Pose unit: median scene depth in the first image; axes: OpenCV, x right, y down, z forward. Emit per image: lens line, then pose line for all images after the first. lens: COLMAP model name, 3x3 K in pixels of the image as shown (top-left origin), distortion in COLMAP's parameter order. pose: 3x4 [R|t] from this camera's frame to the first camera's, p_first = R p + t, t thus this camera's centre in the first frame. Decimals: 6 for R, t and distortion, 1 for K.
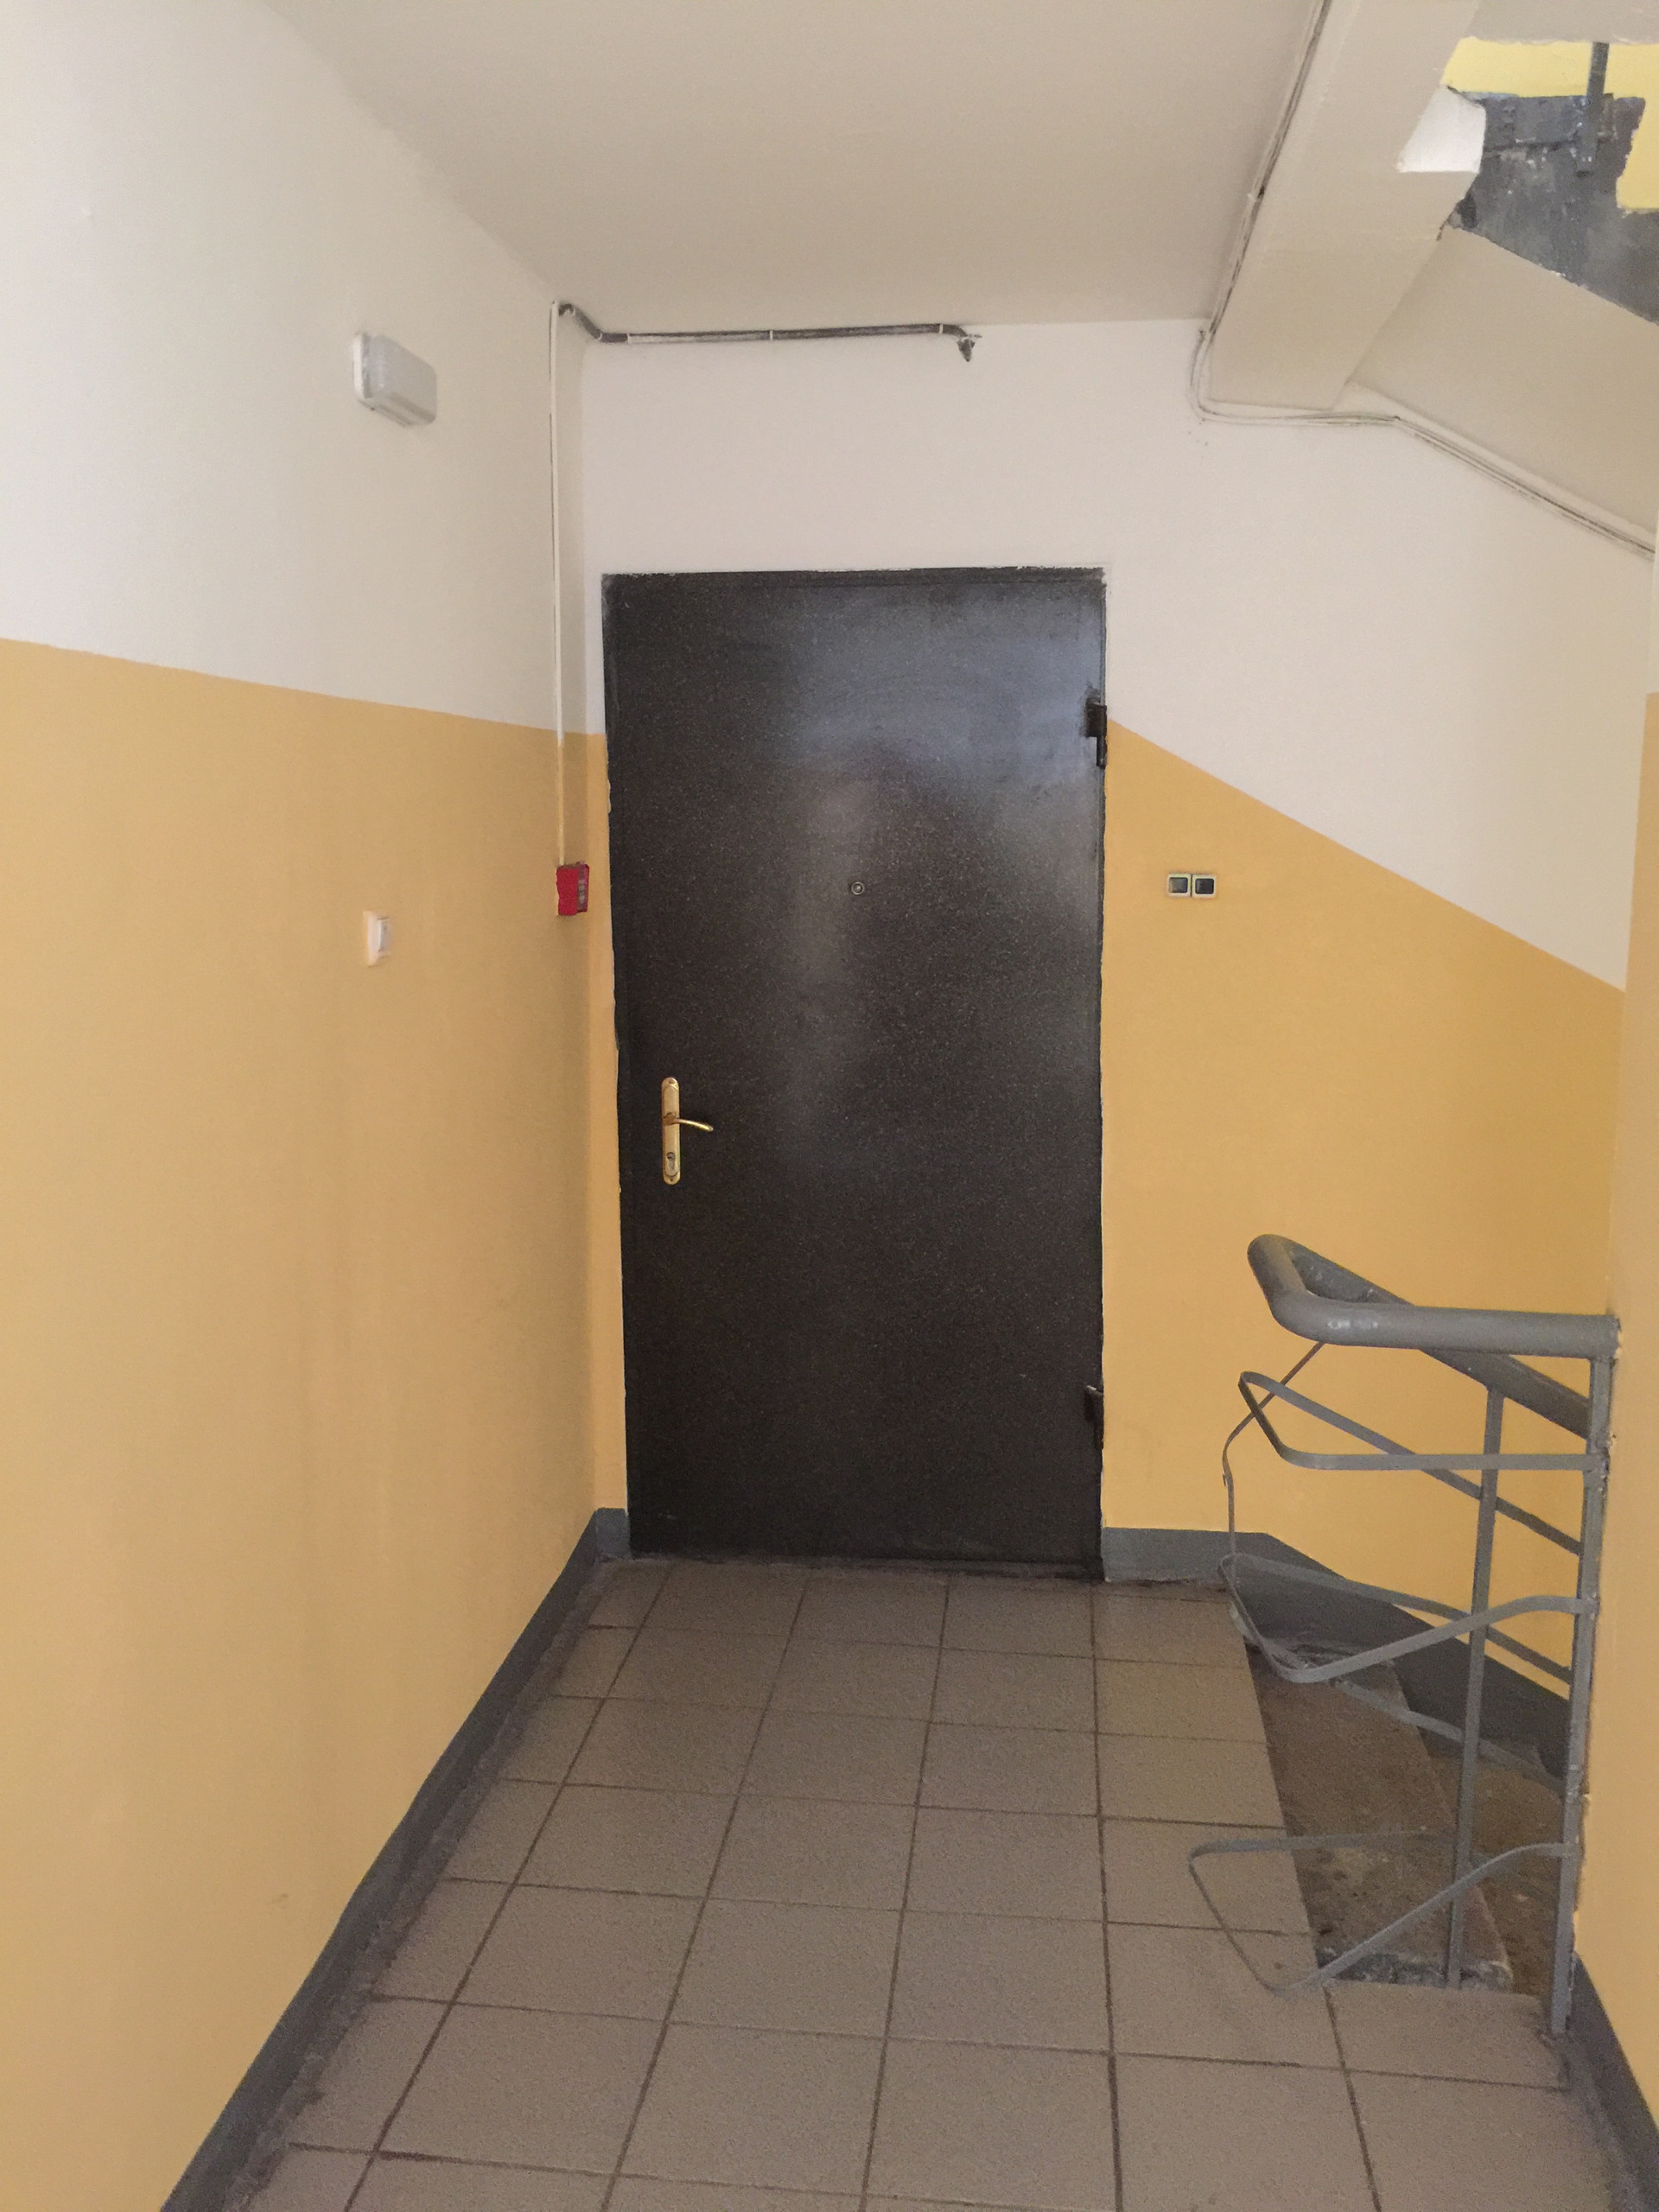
lens RADIAL K [[1875.7, 0, 830.4], [0, 1875.7, 1075.8], [0, 0, 1]] dist [0.084194, -0.126751]
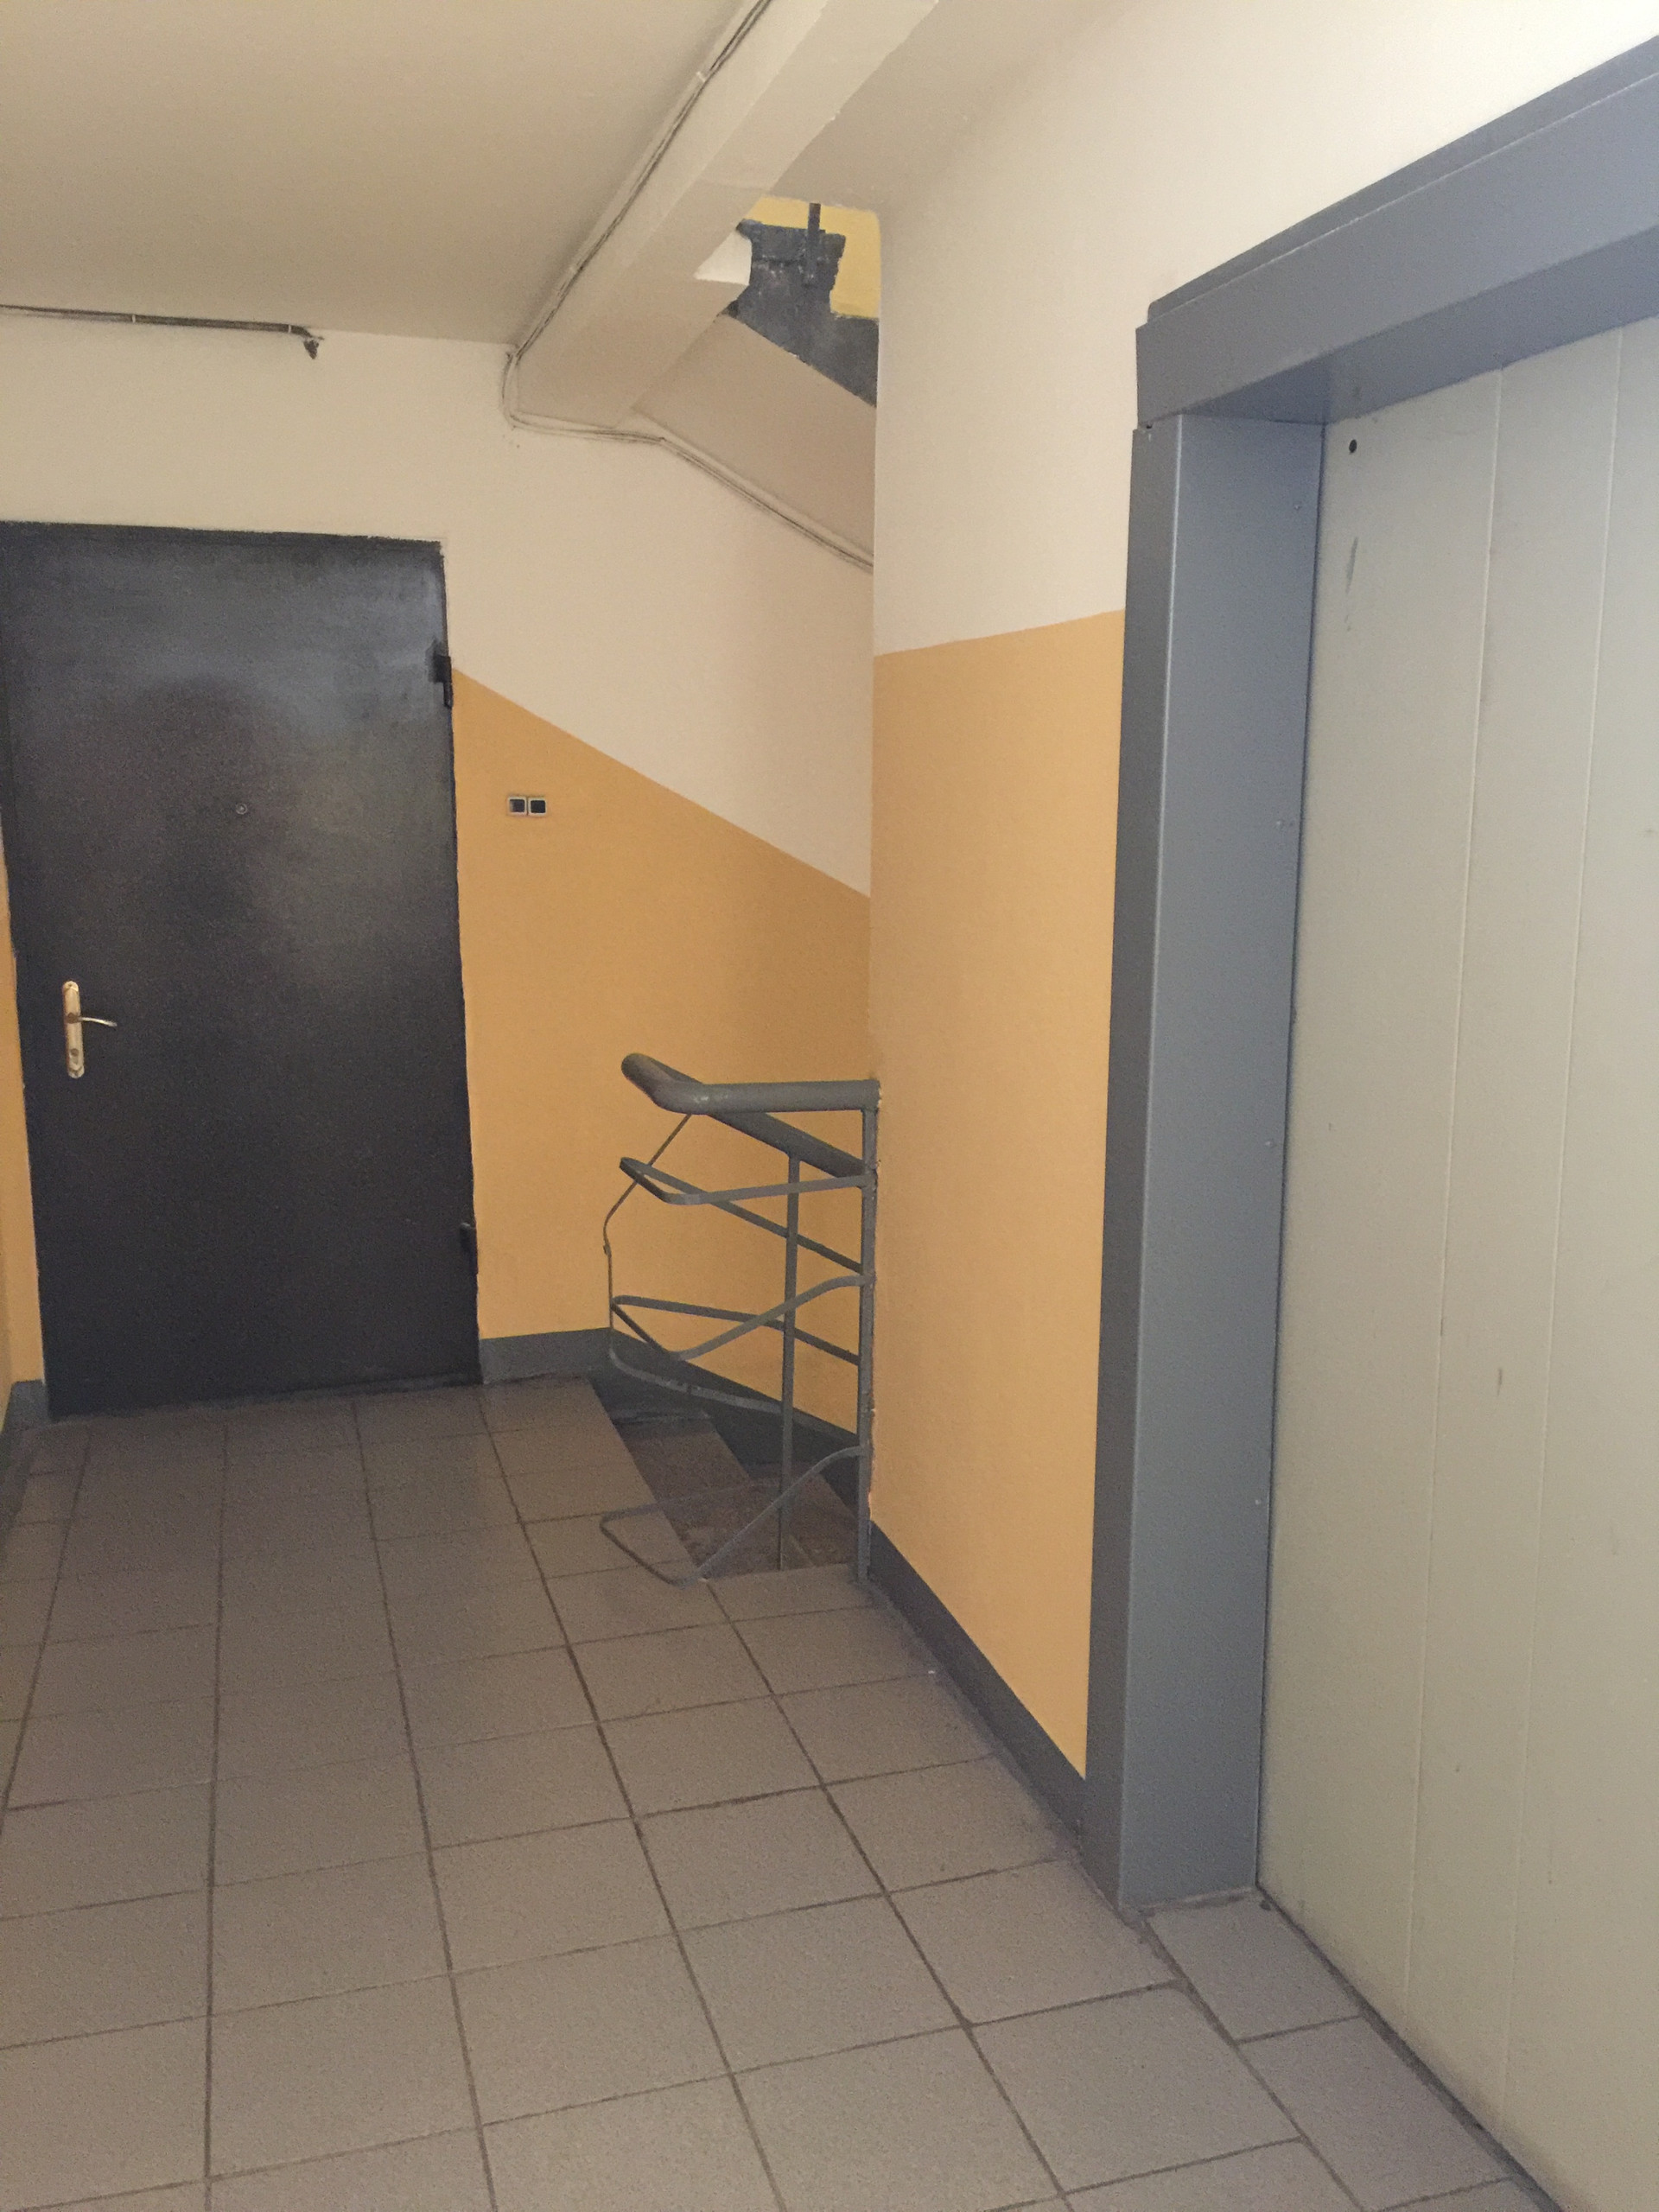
lens RADIAL K [[1875.7, 0, 830.4], [0, 1875.7, 1075.8], [0, 0, 1]] dist [0.084194, -0.126751]
pose [[0.913902, -0.059823, 0.401502, -0.136328], [0.053620, 0.998205, 0.026680, 0.054558], [-0.402377, -0.002854, 0.915470, -0.215253]]
